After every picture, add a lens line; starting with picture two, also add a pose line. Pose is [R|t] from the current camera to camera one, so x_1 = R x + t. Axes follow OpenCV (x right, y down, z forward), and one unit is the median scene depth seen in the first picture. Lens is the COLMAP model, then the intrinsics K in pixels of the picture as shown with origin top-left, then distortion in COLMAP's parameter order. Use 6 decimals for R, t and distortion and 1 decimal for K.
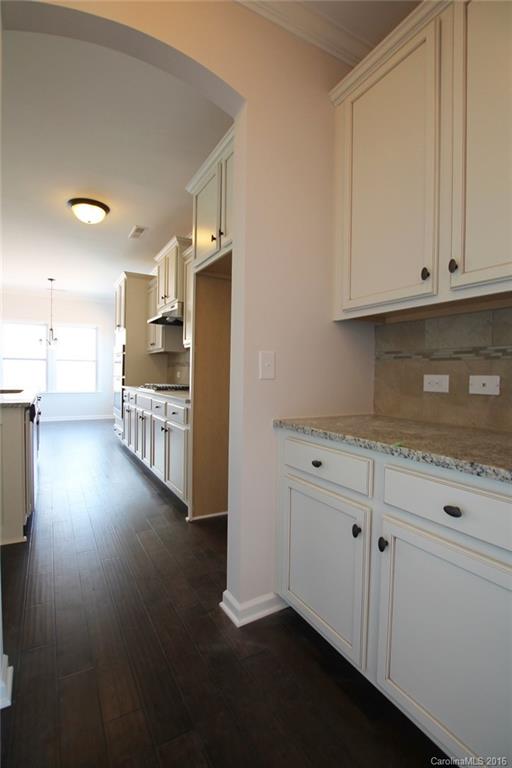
lens RADIAL K [[365.1, 0, 254.2], [0, 365.1, 383.7], [0, 0, 1]] dist [-0.029586, 0.002043]
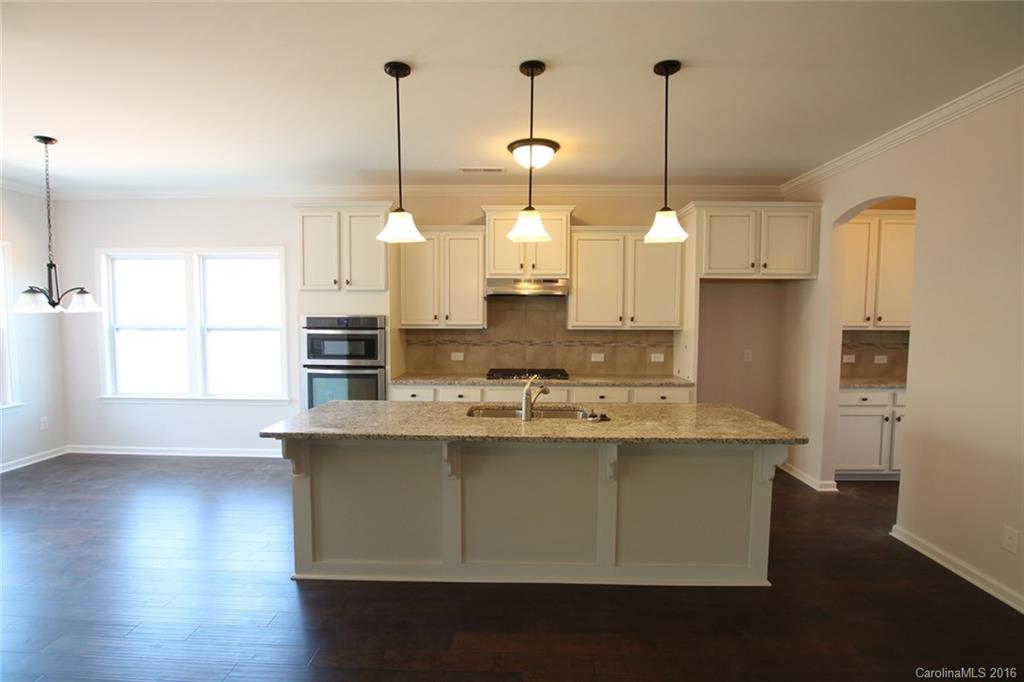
lens RADIAL K [[486.7, 0, 501.2], [0, 486.7, 347.1], [0, 0, 1]] dist [-0.029586, 0.002043]
pose [[0.509208, -0.071994, 0.857627, -0.982812], [0.027773, 0.997351, 0.067233, -0.104921], [-0.860196, -0.010417, 0.509858, 0.391173]]
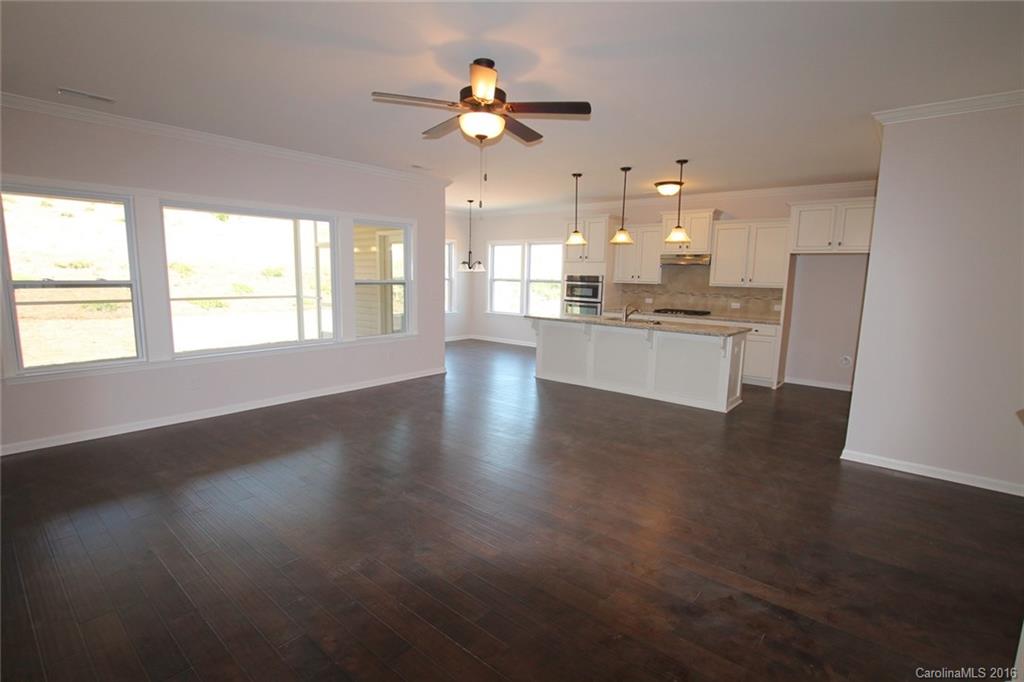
lens RADIAL K [[486.7, 0, 508.5], [0, 486.7, 343.8], [0, 0, 1]] dist [-0.029586, 0.002043]
pose [[0.936305, -0.050372, 0.347557, -1.211541], [0.007093, 0.992171, 0.124689, -0.085799], [-0.351116, -0.114281, 0.929332, -0.404719]]
